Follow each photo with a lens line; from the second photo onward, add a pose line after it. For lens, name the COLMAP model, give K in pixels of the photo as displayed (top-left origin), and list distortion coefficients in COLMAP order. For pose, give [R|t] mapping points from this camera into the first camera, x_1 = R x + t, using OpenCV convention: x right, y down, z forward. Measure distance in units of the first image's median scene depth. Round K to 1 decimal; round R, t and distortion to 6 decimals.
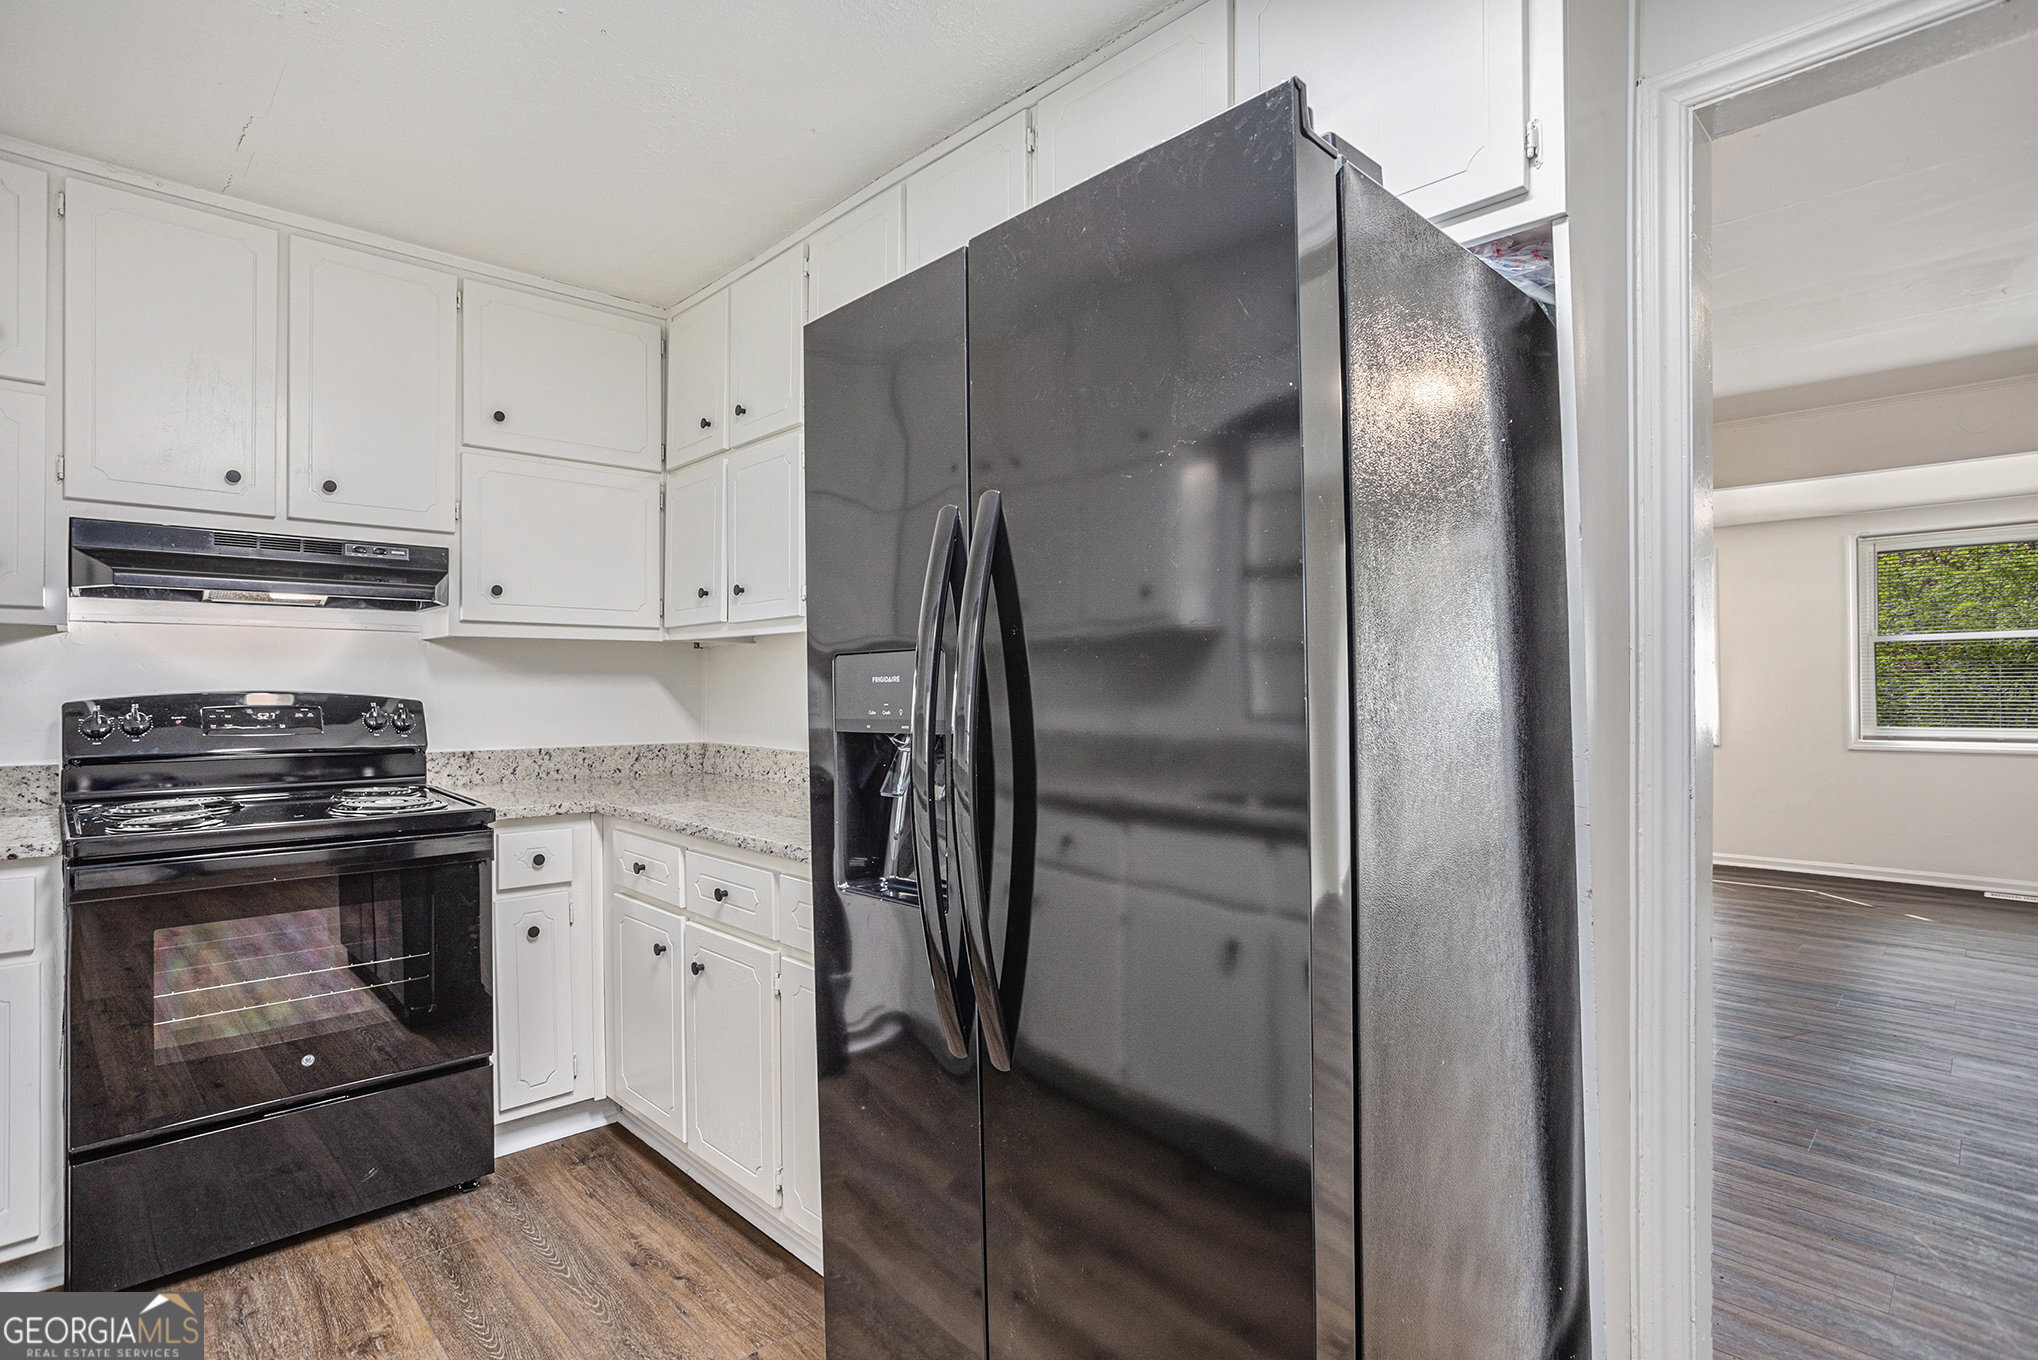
lens RADIAL K [[990.1, 0, 1012.7], [0, 990.1, 672.6], [0, 0, 1]] dist [-0.056495, 0.028010]
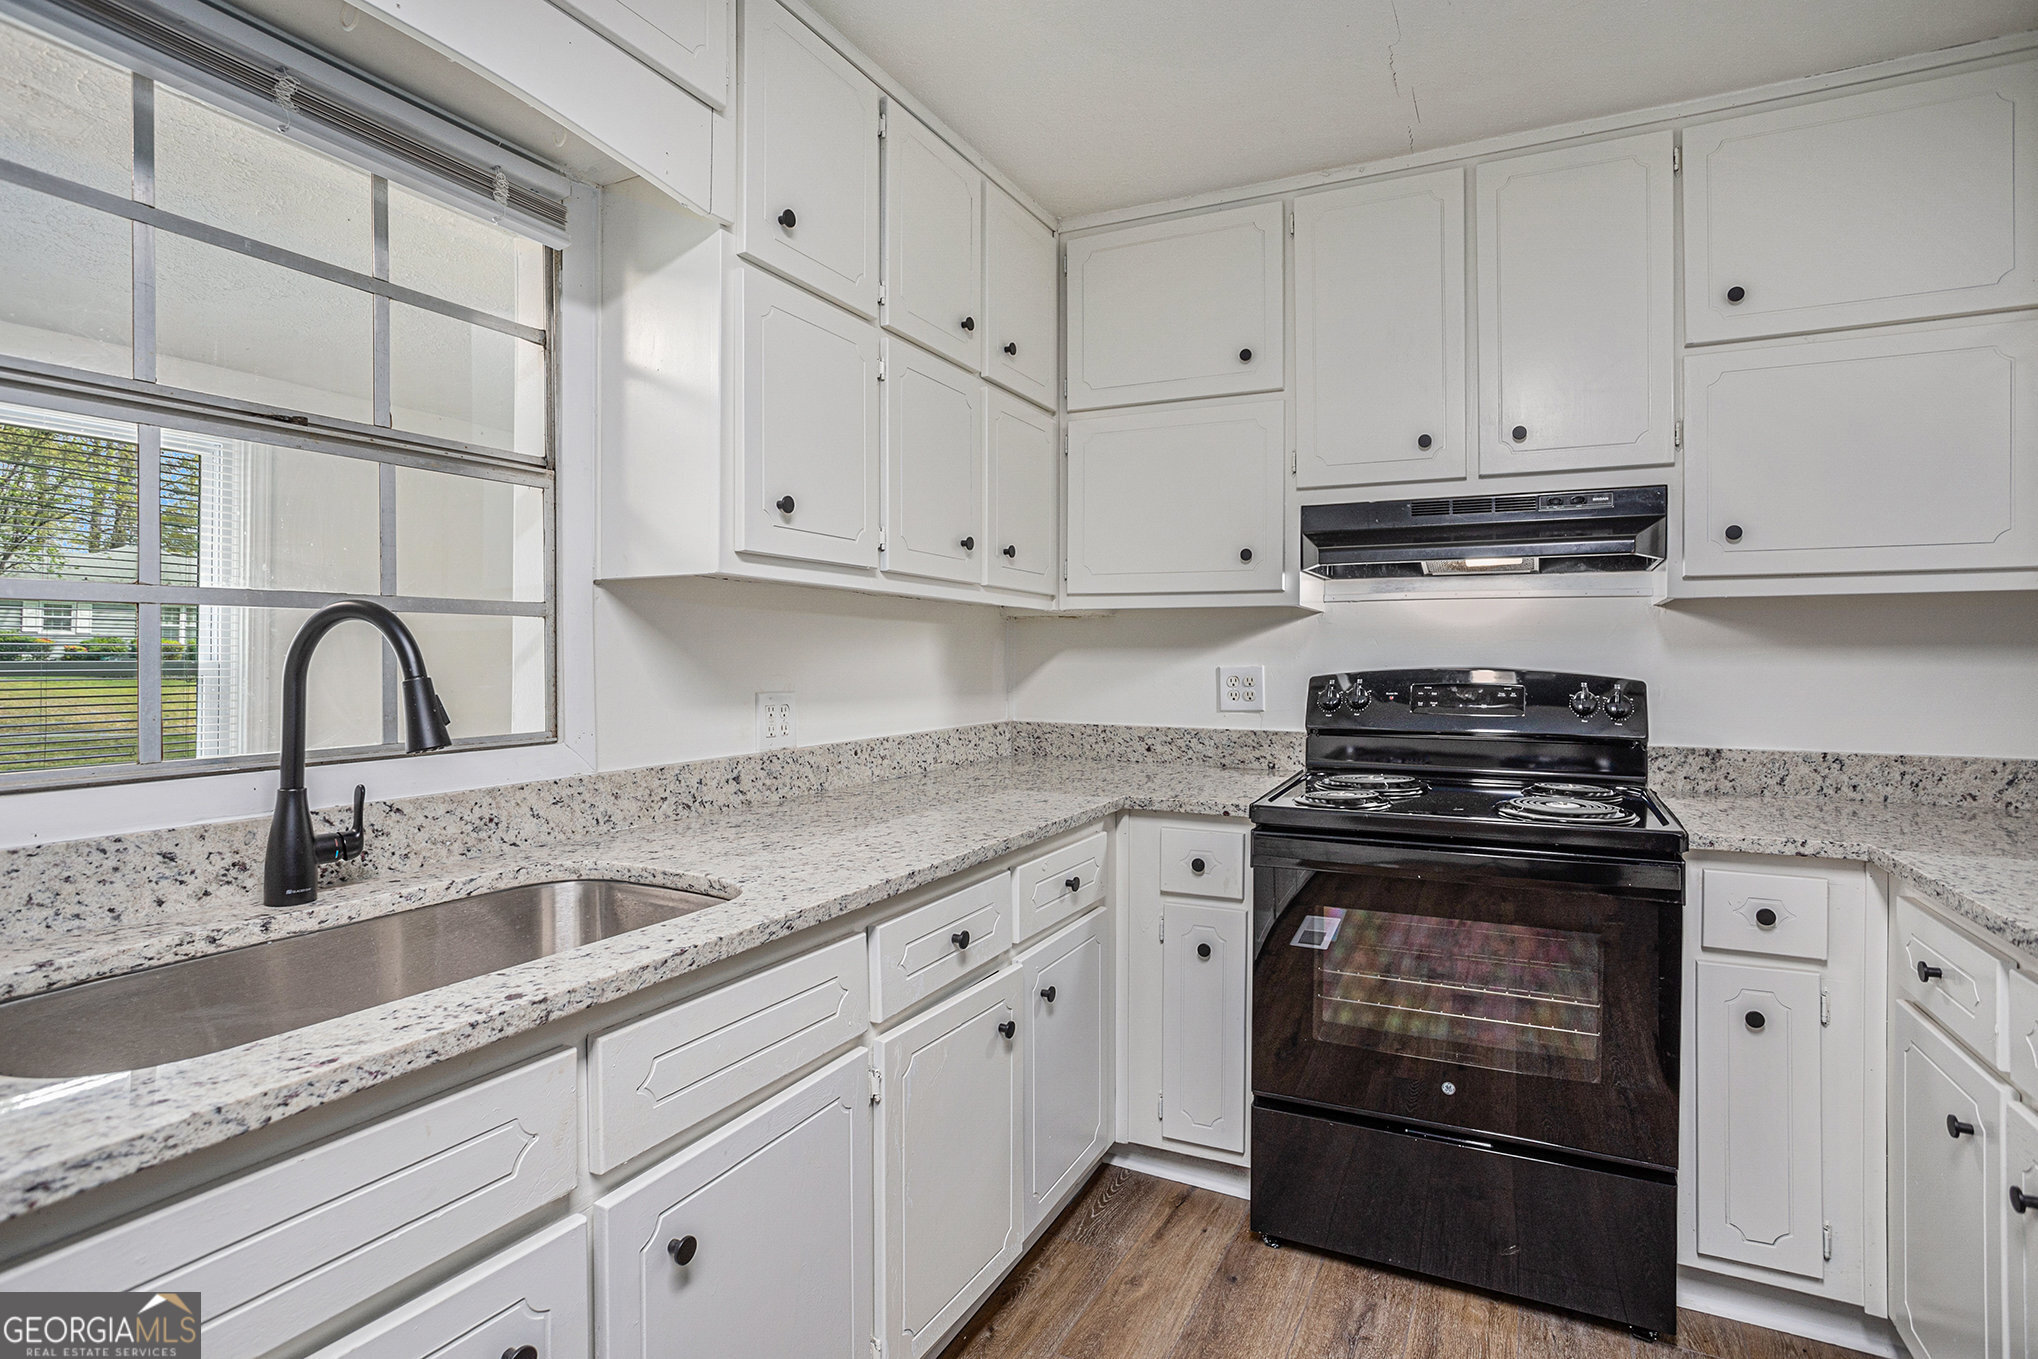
lens RADIAL K [[1024.7, 0, 1037.4], [0, 1024.7, 663.1], [0, 0, 1]] dist [-0.066186, 0.038568]
pose [[0.328492, 0.004872, -0.944494, 0.008665], [0.008932, 0.999926, 0.008265, 0.003042], [0.944464, -0.011151, 0.328425, 0.291875]]
